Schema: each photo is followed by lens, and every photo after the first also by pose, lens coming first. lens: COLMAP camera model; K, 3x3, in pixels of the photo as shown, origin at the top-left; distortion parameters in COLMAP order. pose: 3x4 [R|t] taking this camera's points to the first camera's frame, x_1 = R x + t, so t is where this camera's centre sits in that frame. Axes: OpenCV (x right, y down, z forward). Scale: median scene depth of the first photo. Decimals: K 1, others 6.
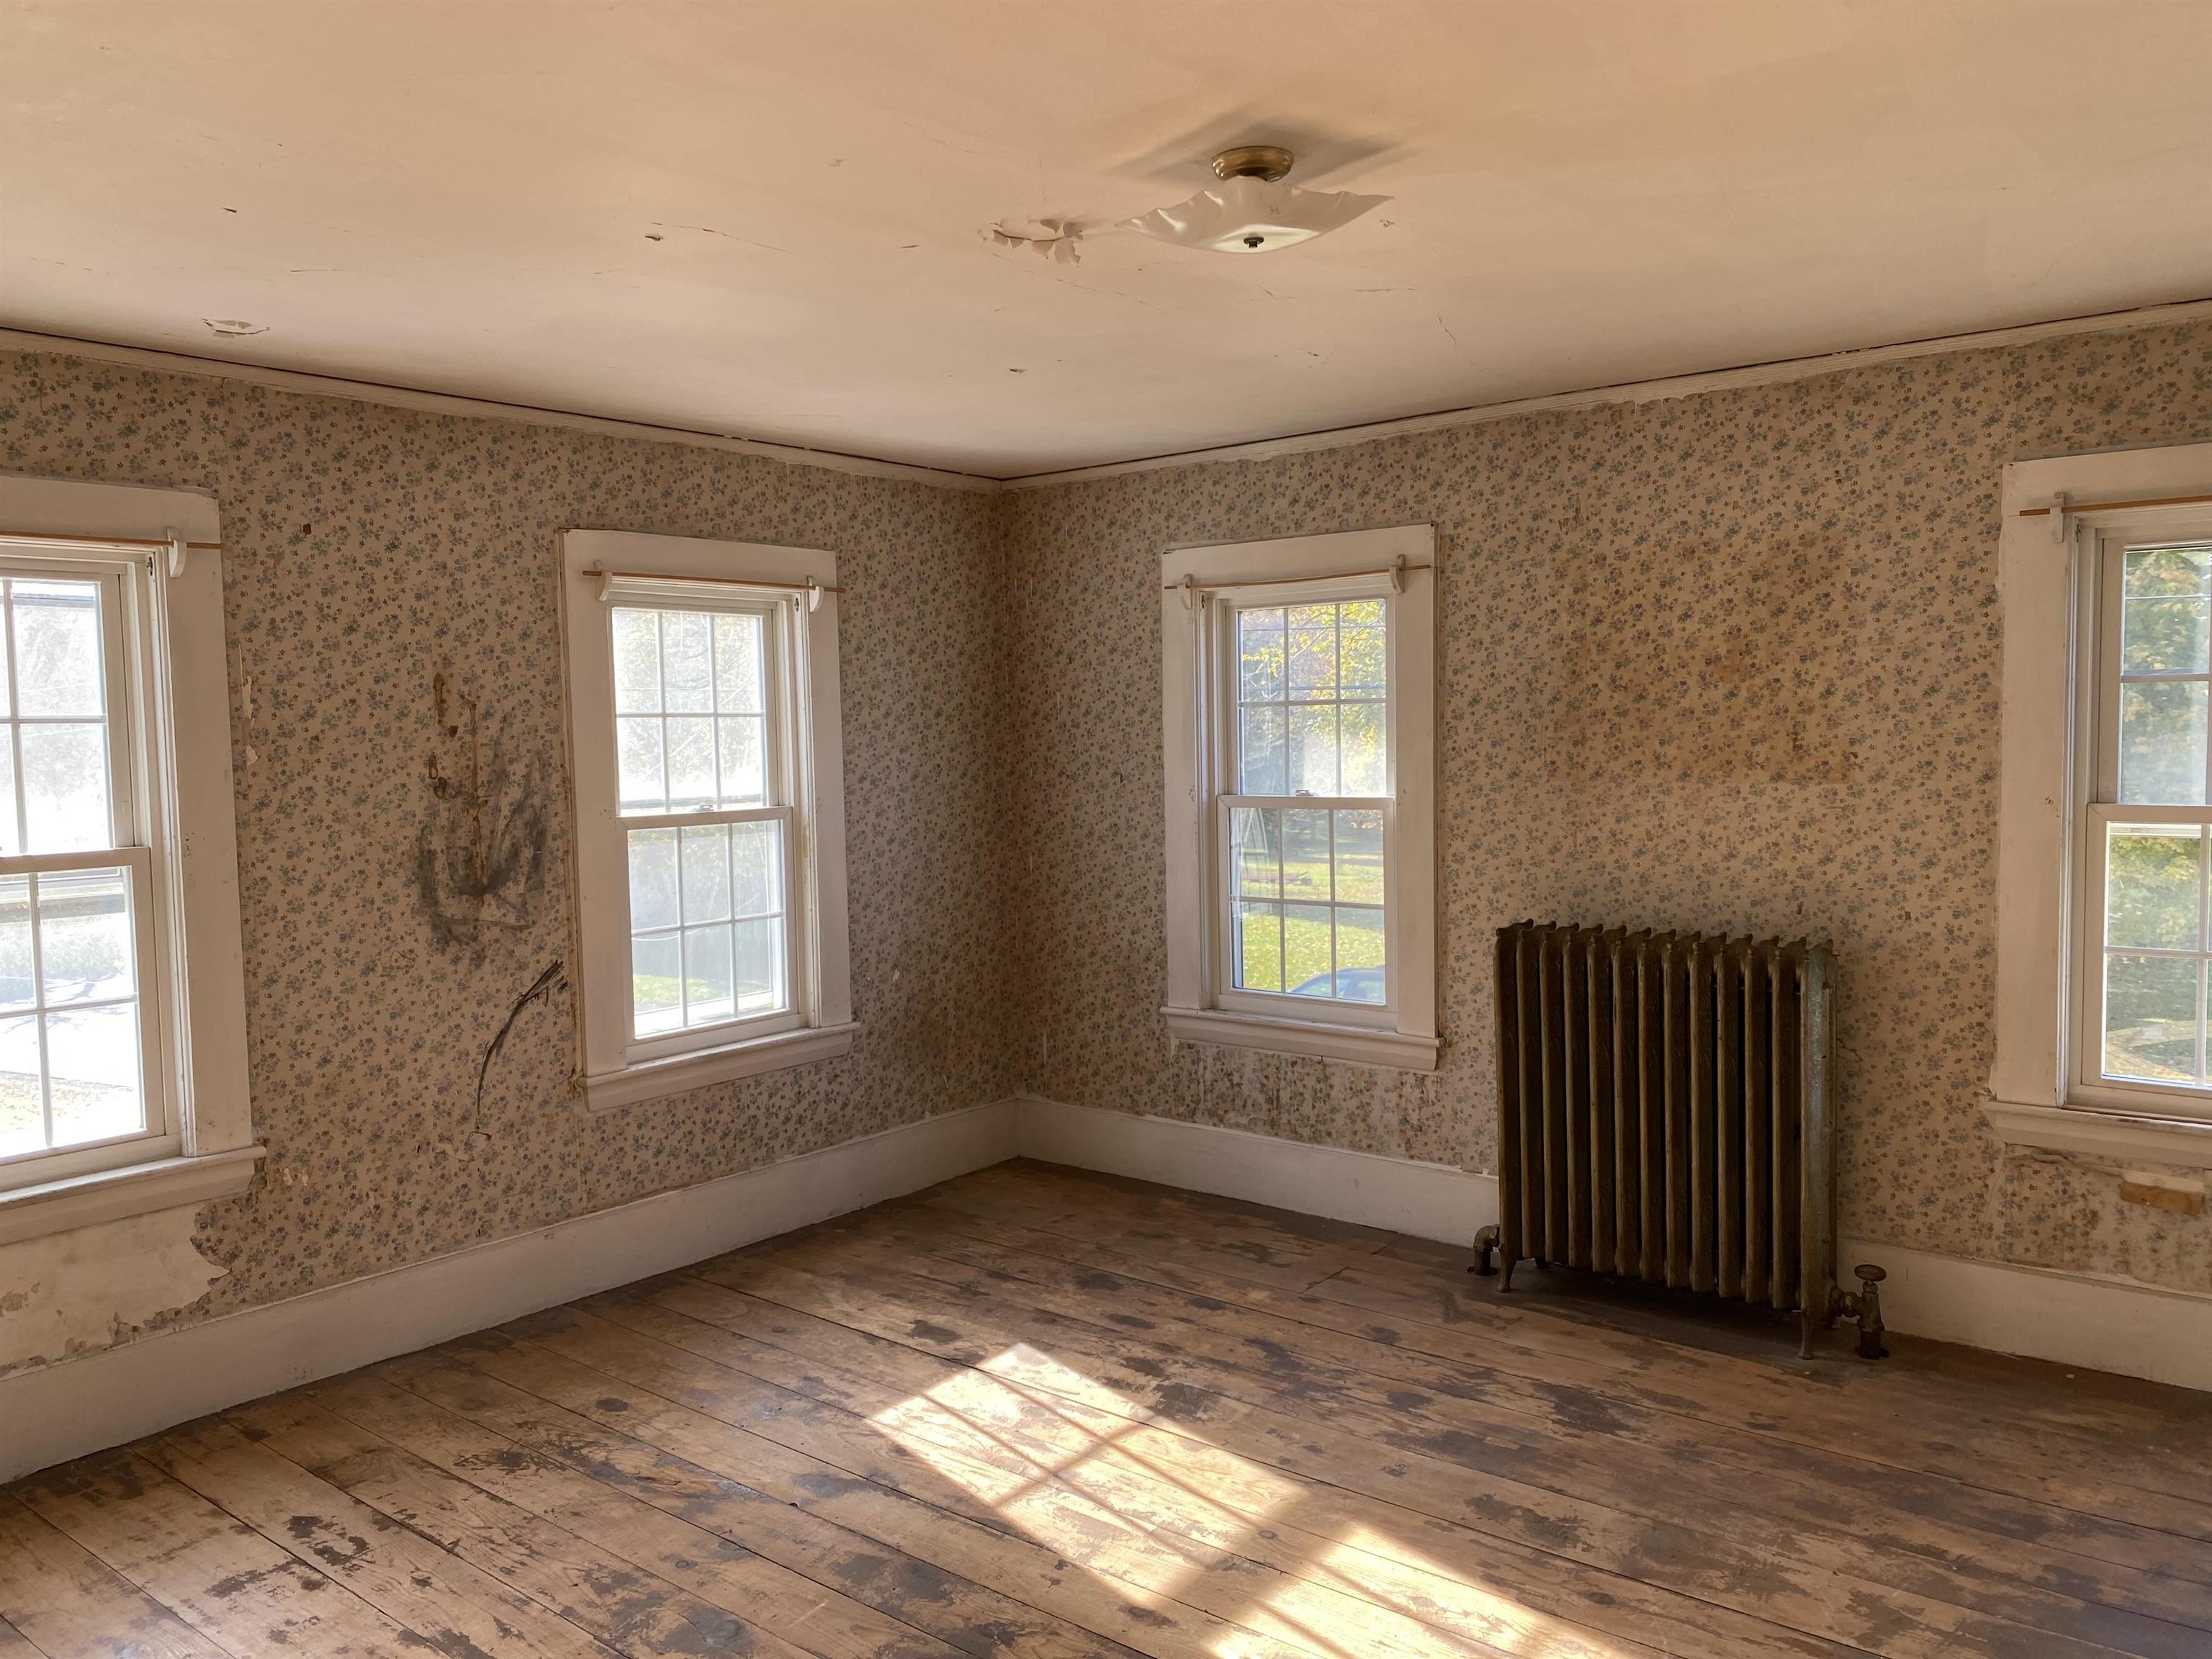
lens RADIAL K [[1665.8, 0, 1116.3], [0, 1665.8, 846.1], [0, 0, 1]] dist [0.020444, -0.019666]
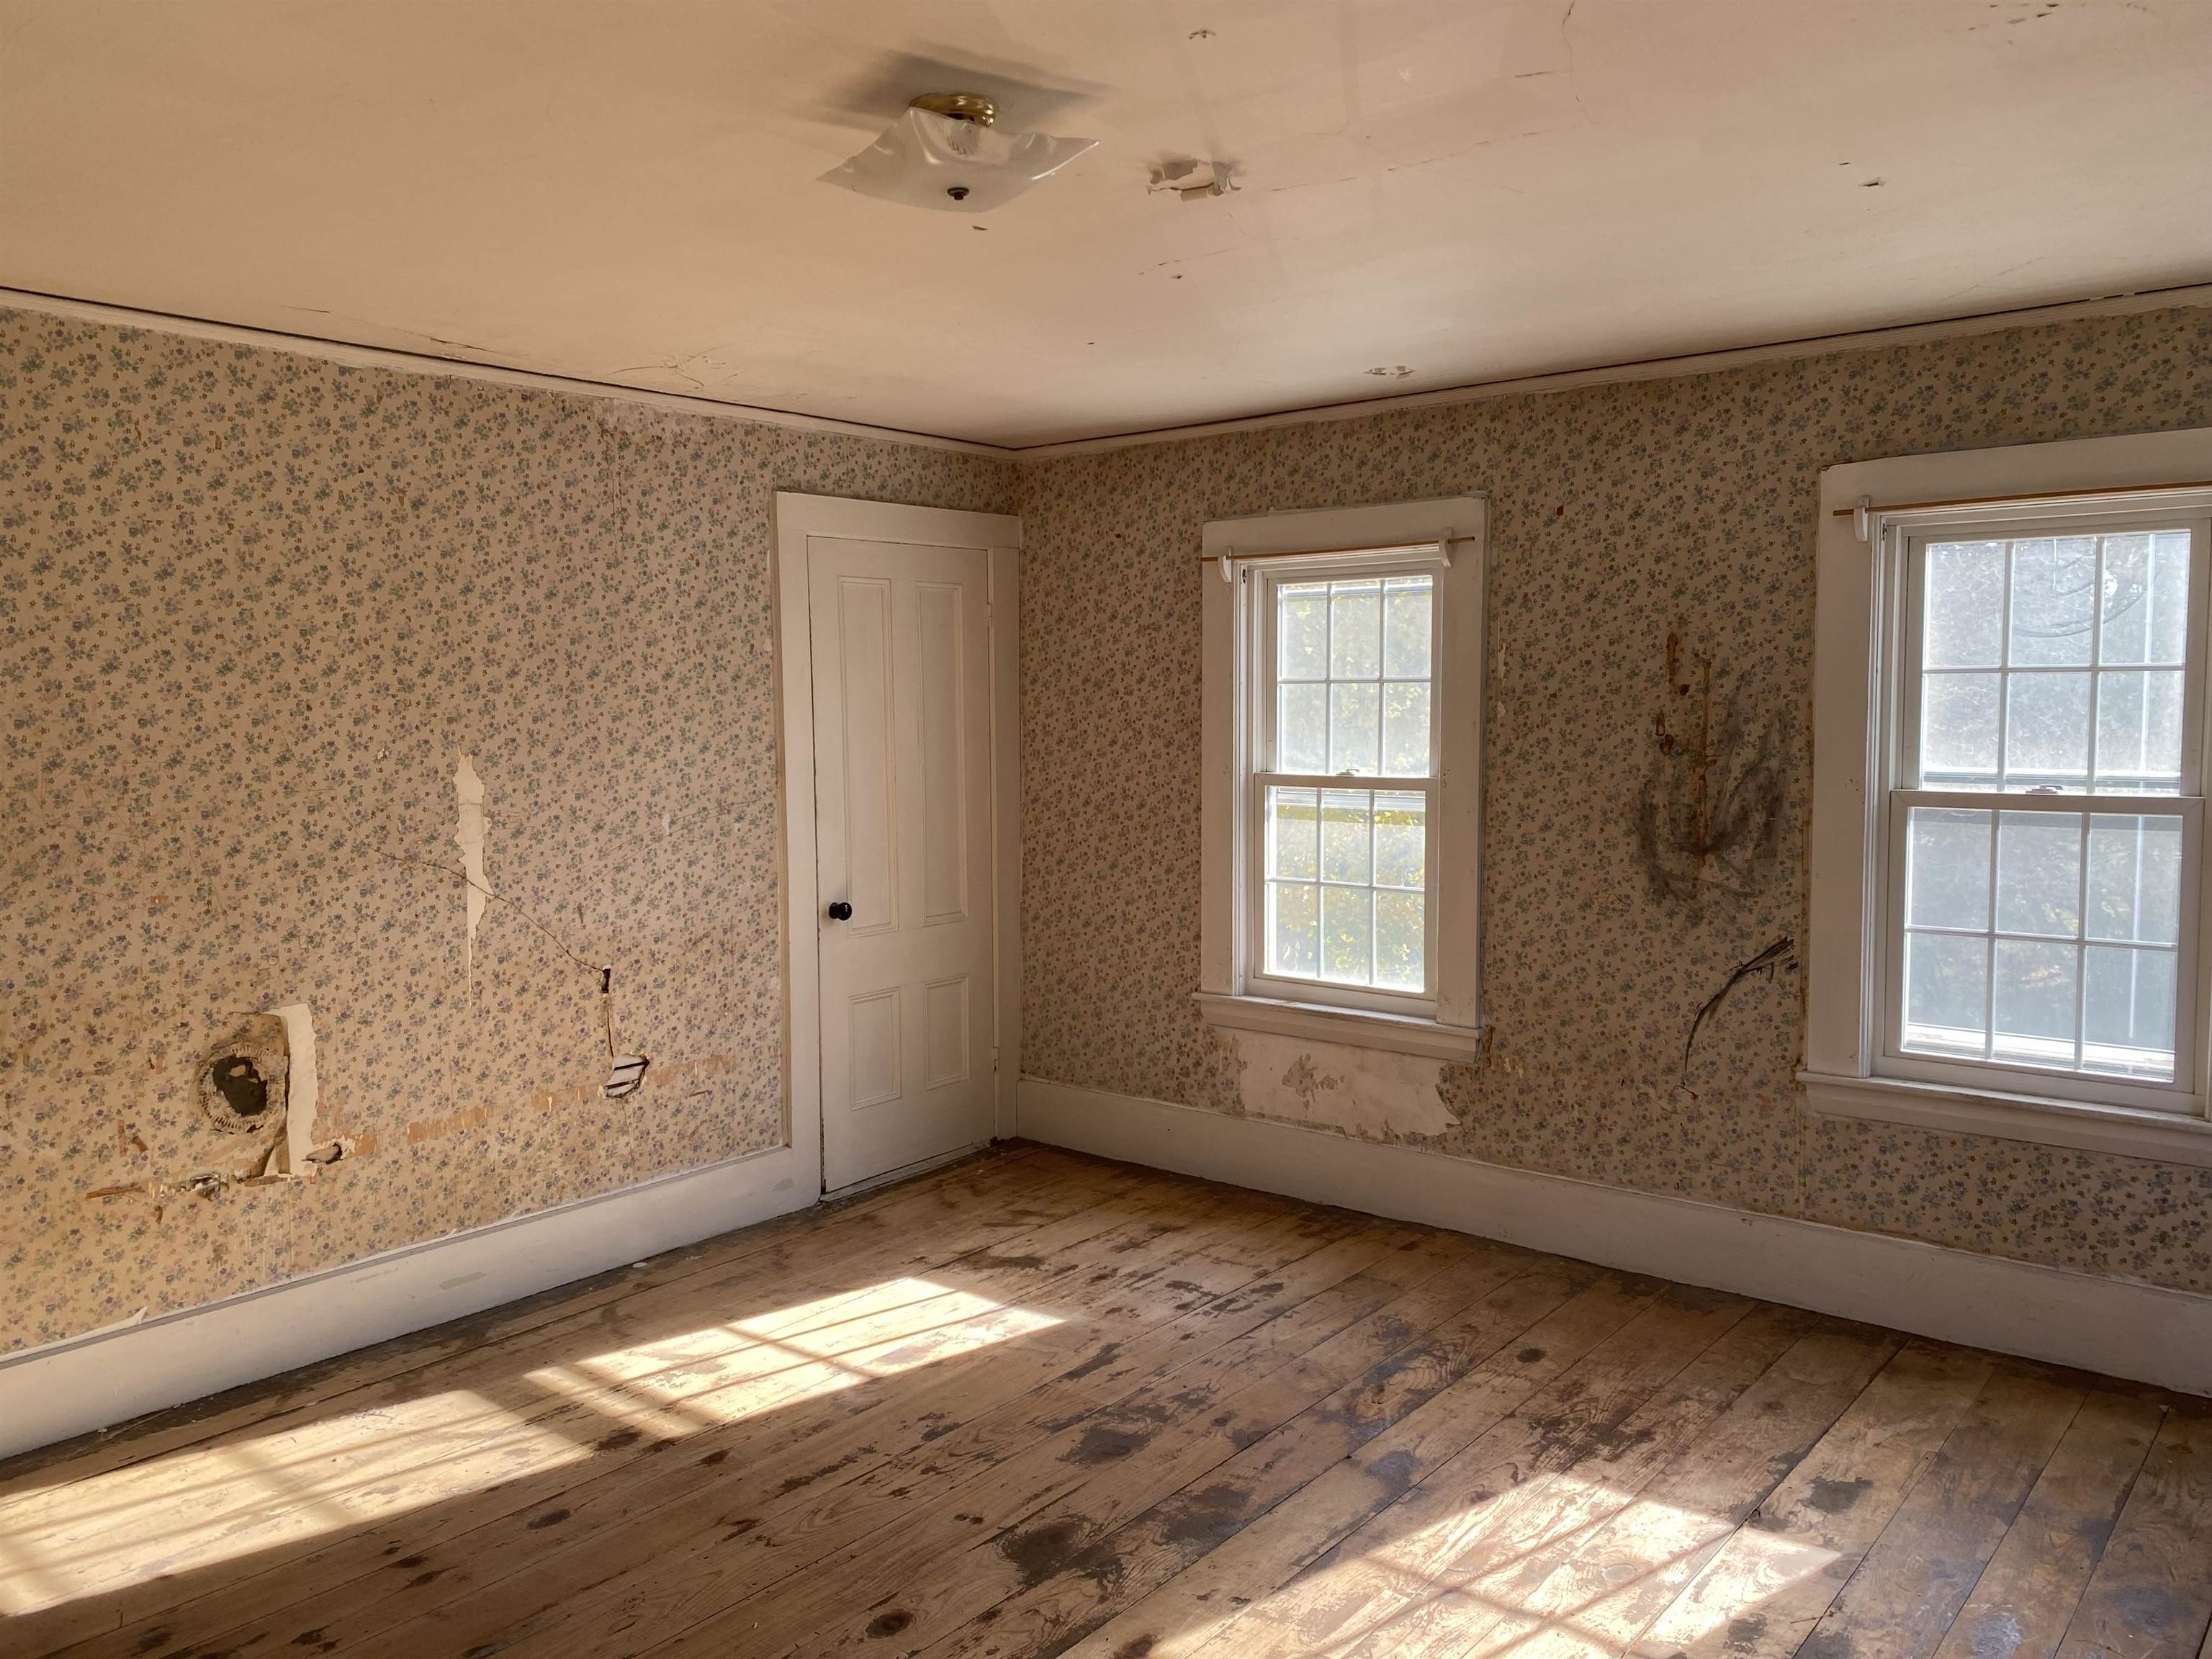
lens RADIAL K [[1665.8, 0, 1096.1], [0, 1665.8, 827.6], [0, 0, 1]] dist [0.020444, -0.019666]
pose [[-0.006064, 0.095908, -0.995372, 0.637552], [-0.065198, 0.993234, 0.096099, -0.061233], [0.997854, 0.065479, 0.000230, 0.666367]]
